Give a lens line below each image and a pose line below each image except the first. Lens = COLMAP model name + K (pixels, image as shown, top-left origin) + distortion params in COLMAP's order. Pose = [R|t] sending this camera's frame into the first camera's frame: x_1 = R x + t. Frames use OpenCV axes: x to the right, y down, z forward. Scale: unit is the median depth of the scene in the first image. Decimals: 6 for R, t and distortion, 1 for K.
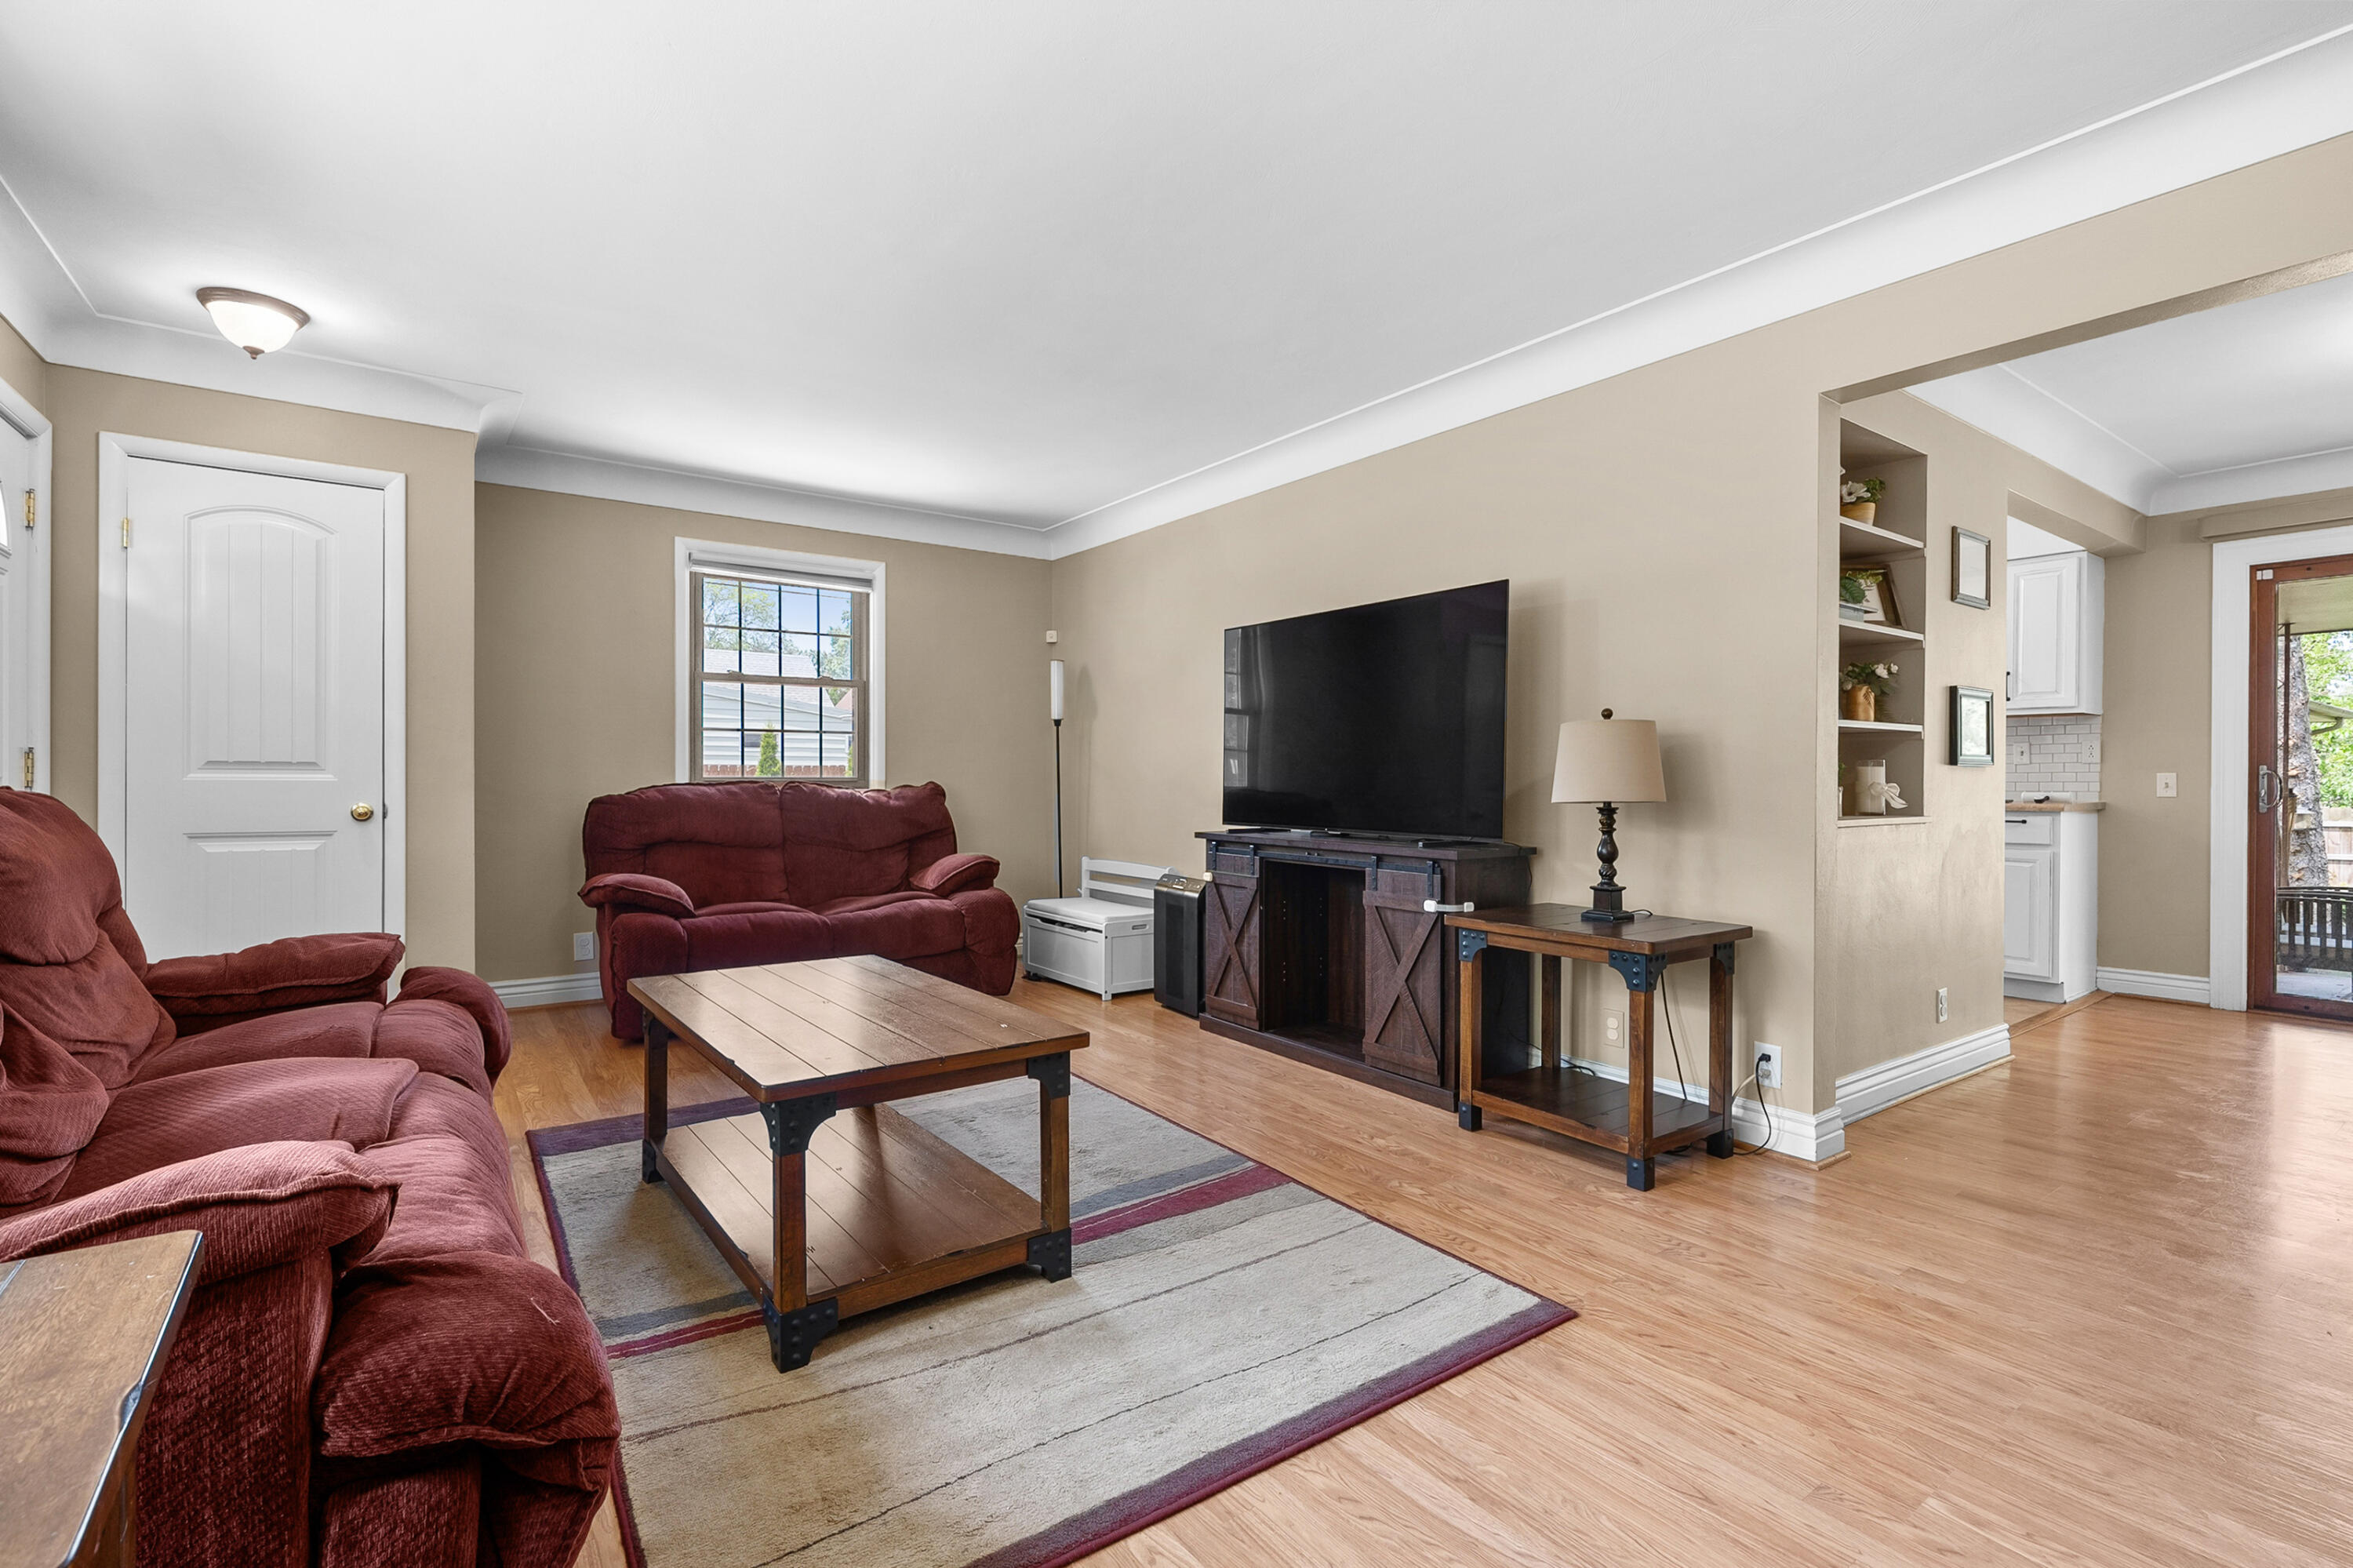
lens RADIAL K [[1053.9, 0, 1176.5], [0, 1053.9, 784.0], [0, 0, 1]] dist [-0.020642, 0.000042]
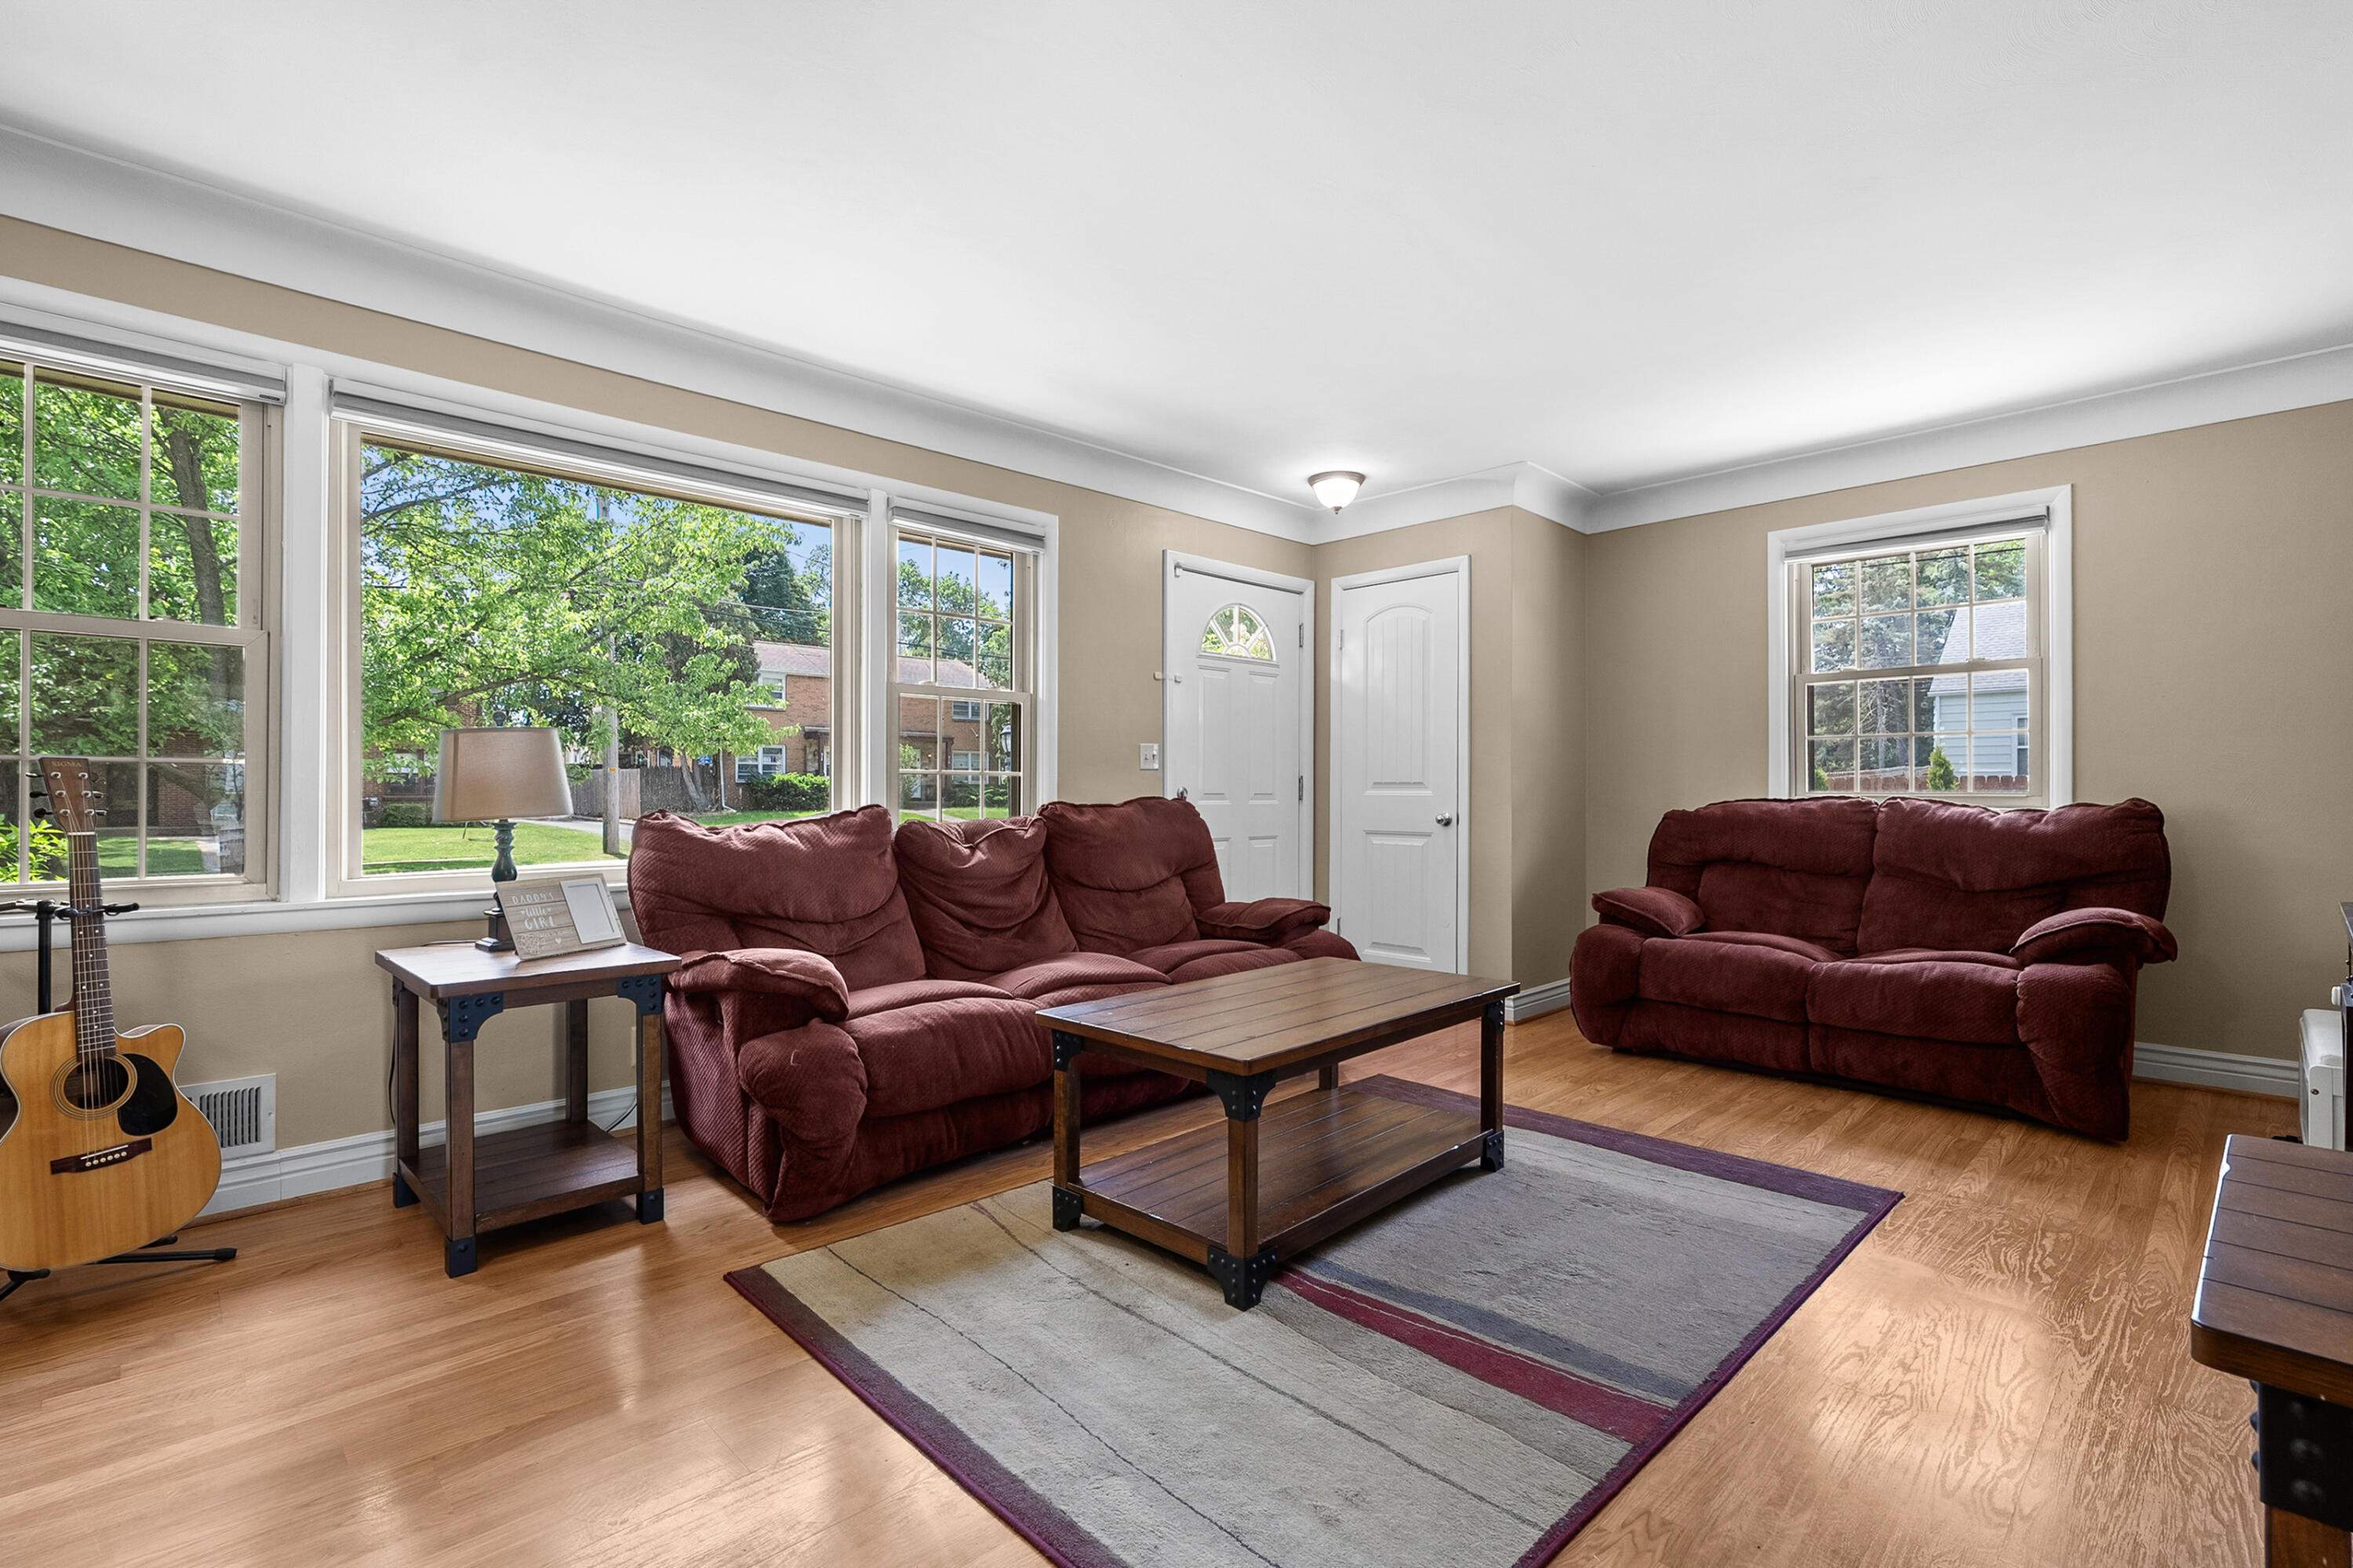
lens RADIAL K [[1056.1, 0, 1176.5], [0, 1056.1, 784.0], [0, 0, 1]] dist [0.000702, 0.000423]
pose [[0.149544, -0.007187, -0.988729, 0.638911], [-0.002841, 0.999966, -0.007698, -0.008319], [0.988751, 0.003960, 0.149518, 0.585812]]
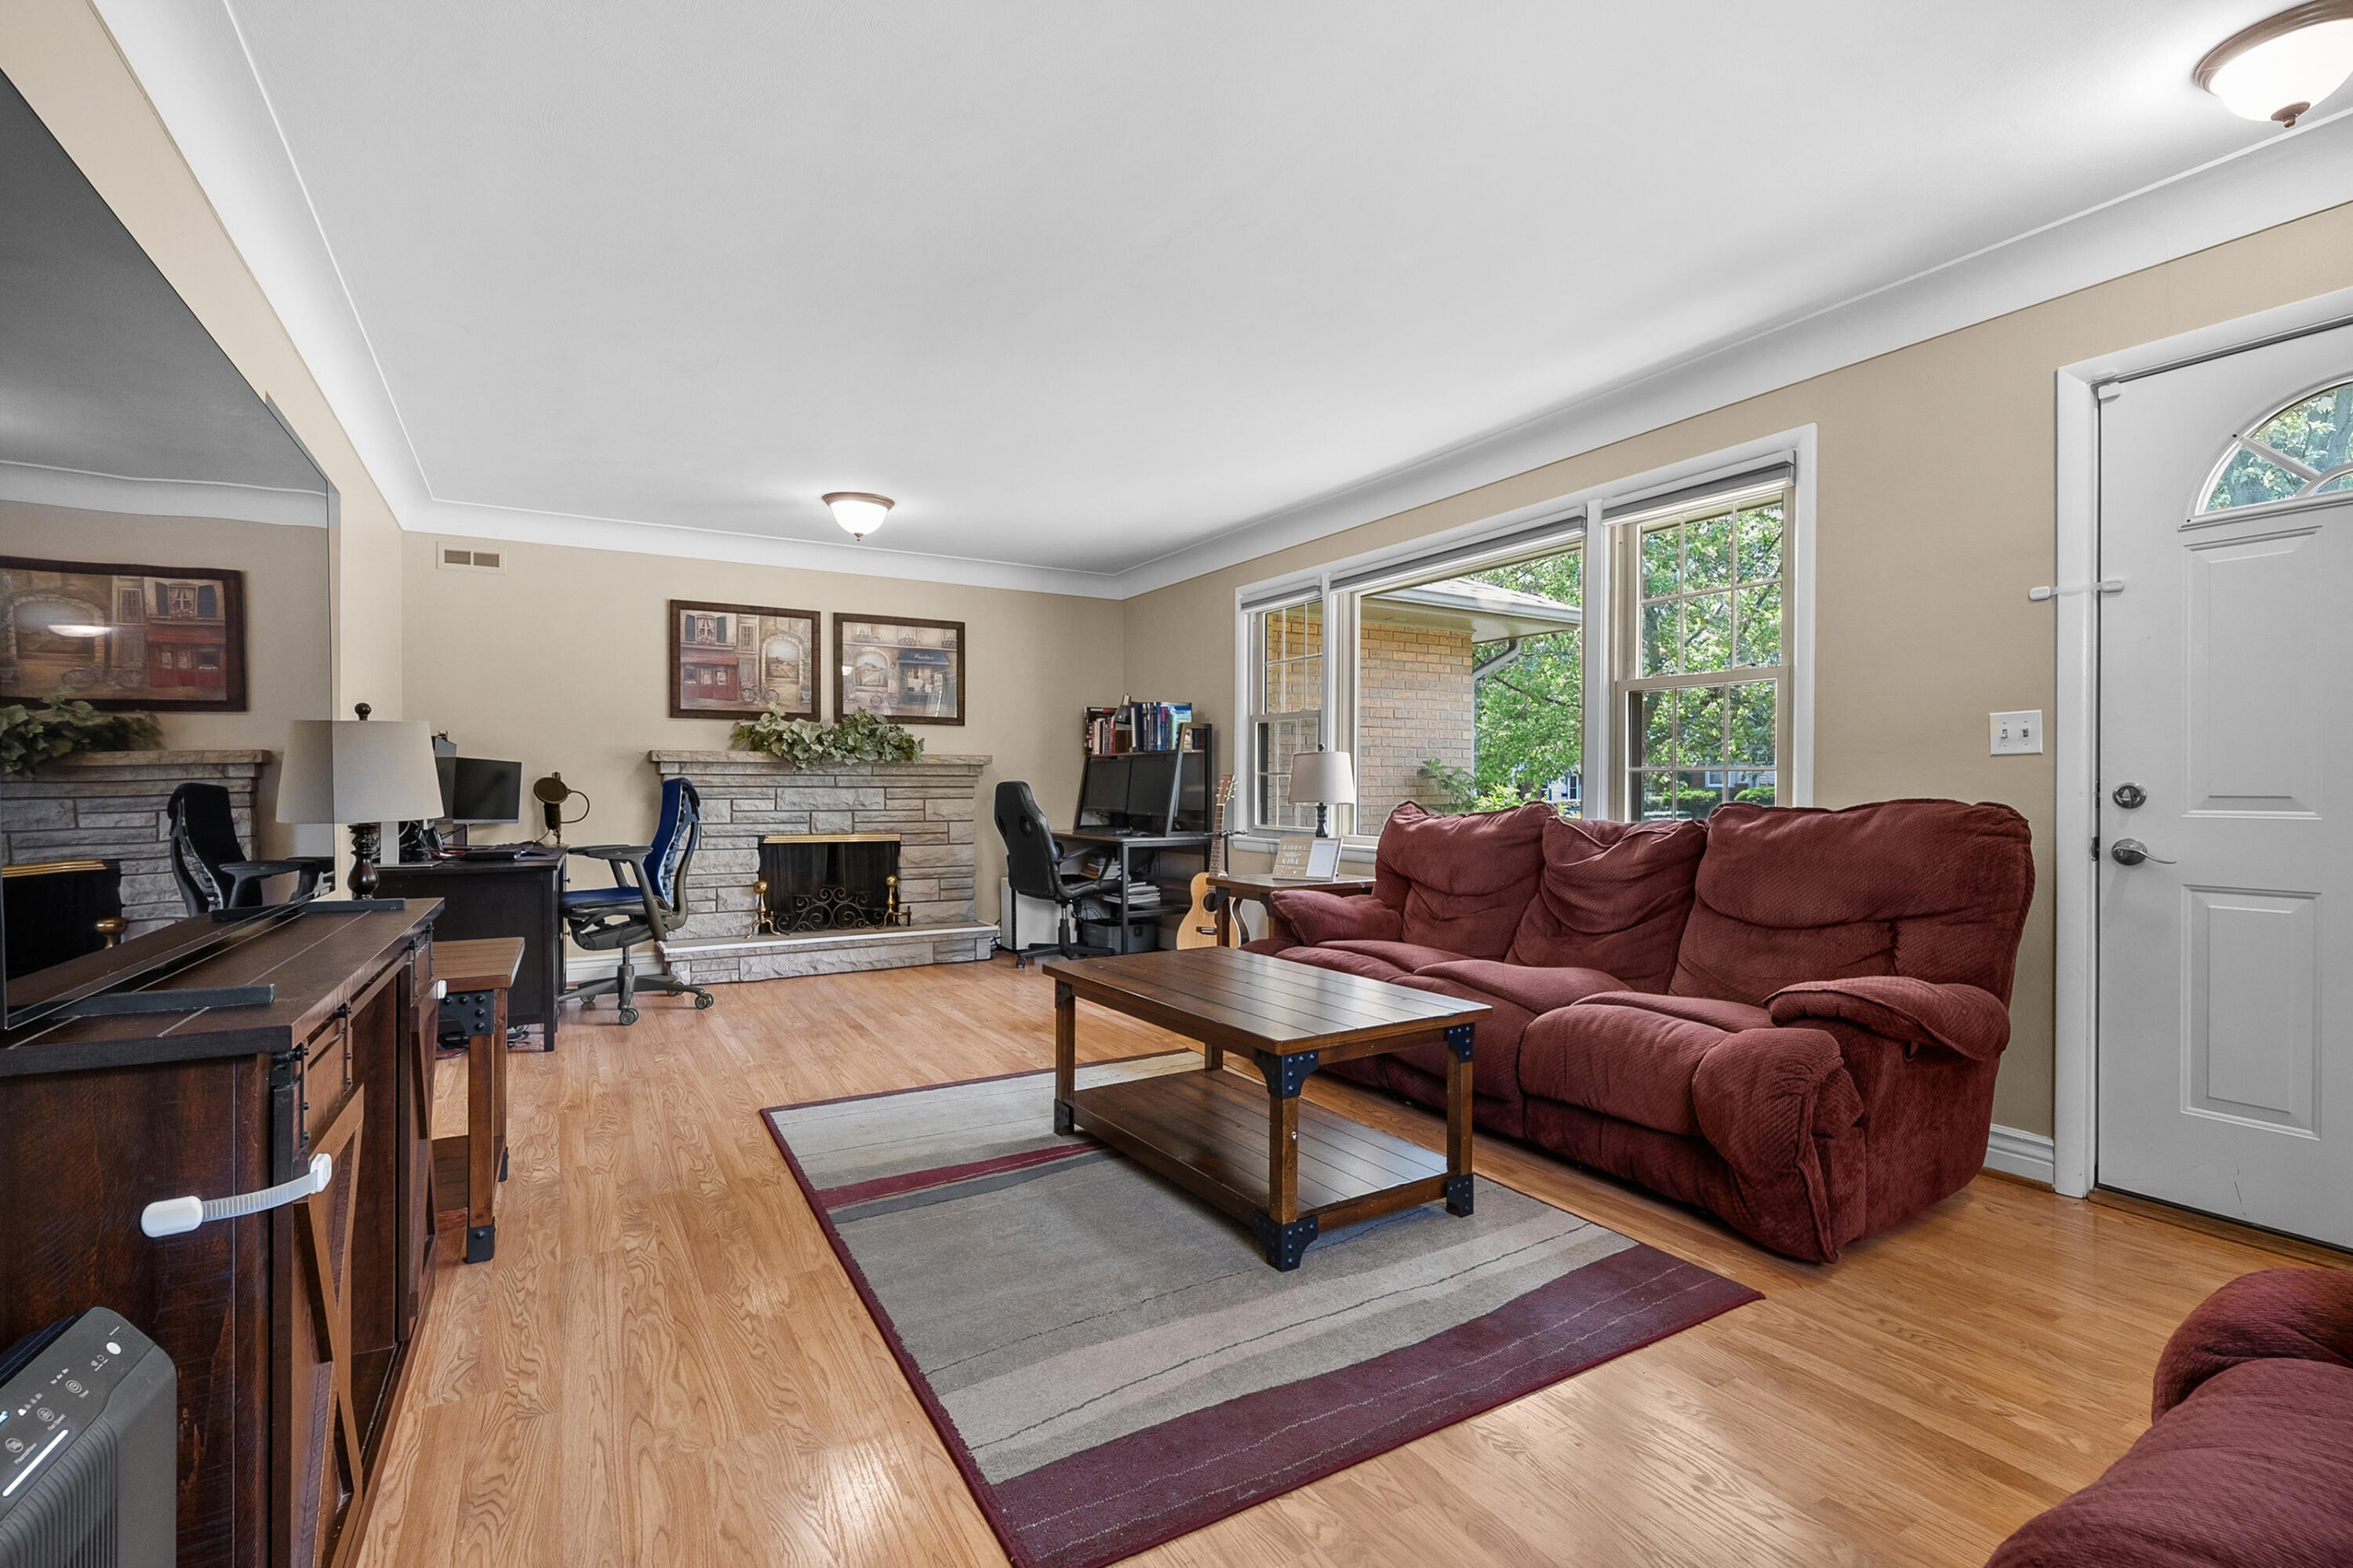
lens RADIAL K [[1056.1, 0, 1176.5], [0, 1056.1, 784.0], [0, 0, 1]] dist [0.000702, 0.000423]
pose [[-0.995968, -0.004508, 0.089598, -0.298140], [-0.004641, 0.999988, -0.001276, -0.010894], [-0.089591, -0.001686, -0.995977, 1.822749]]
